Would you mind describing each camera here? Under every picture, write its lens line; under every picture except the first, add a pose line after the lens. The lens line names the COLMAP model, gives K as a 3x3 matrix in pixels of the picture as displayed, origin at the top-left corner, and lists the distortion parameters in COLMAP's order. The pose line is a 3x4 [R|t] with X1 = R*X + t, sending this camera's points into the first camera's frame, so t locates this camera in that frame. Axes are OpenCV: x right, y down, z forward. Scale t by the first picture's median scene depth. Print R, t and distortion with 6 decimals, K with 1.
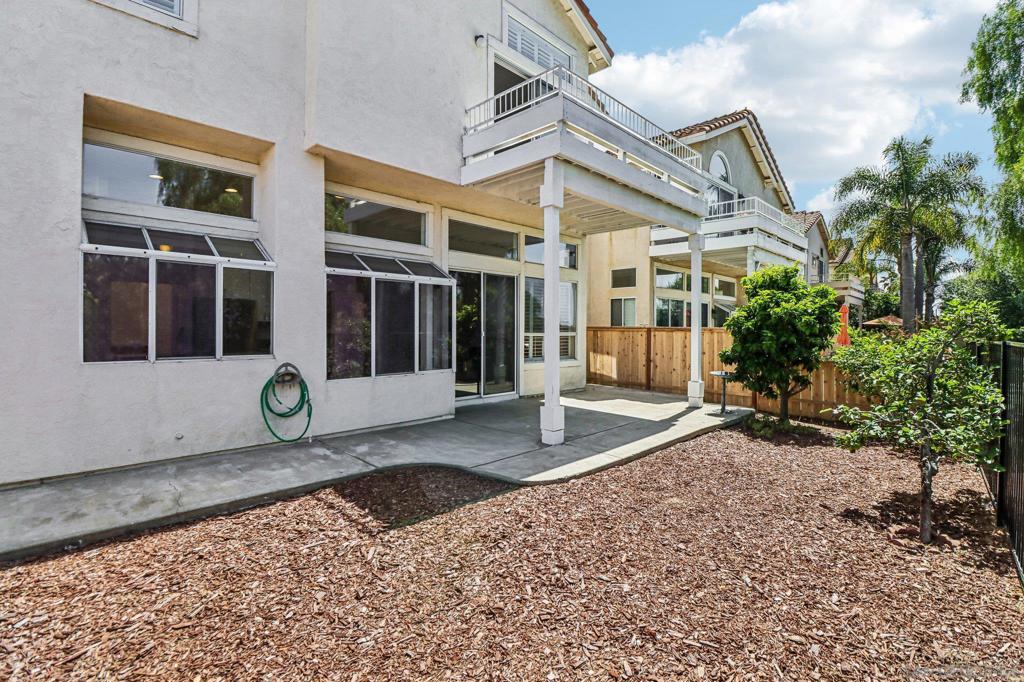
lens RADIAL K [[478.0, 0, 507.7], [0, 478.0, 330.7], [0, 0, 1]] dist [0.005122, -0.003930]
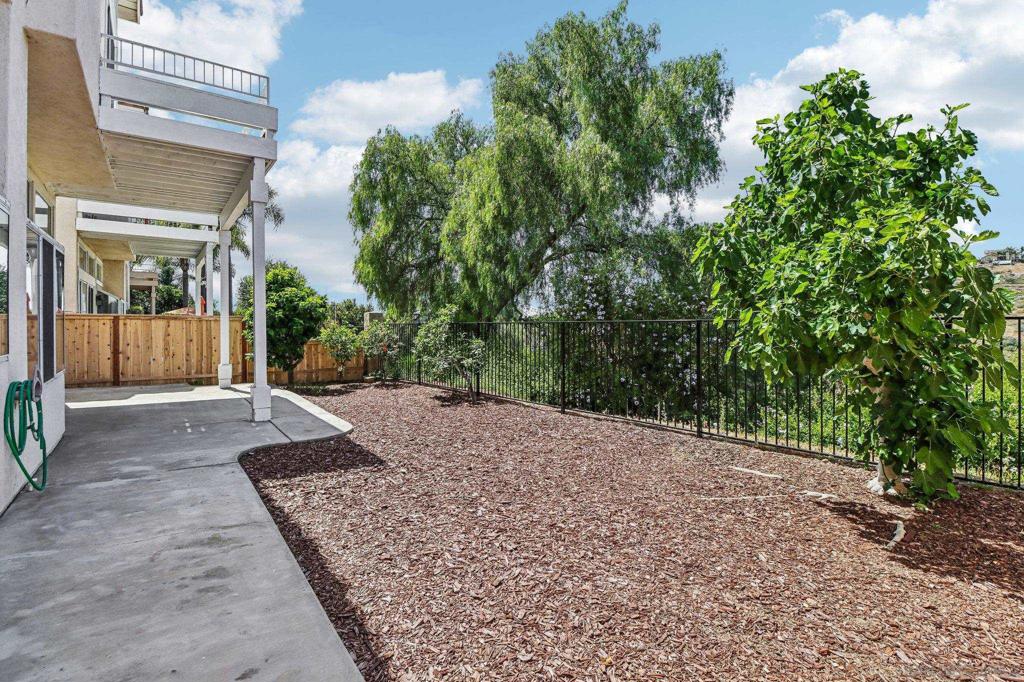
lens RADIAL K [[478.0, 0, 509.1], [0, 478.0, 333.4], [0, 0, 1]] dist [0.005122, -0.003930]
pose [[0.138141, -0.018502, 0.990240, -0.533595], [0.000656, 0.999827, 0.018590, 0.012459], [-0.990412, -0.001919, 0.138129, 0.174745]]
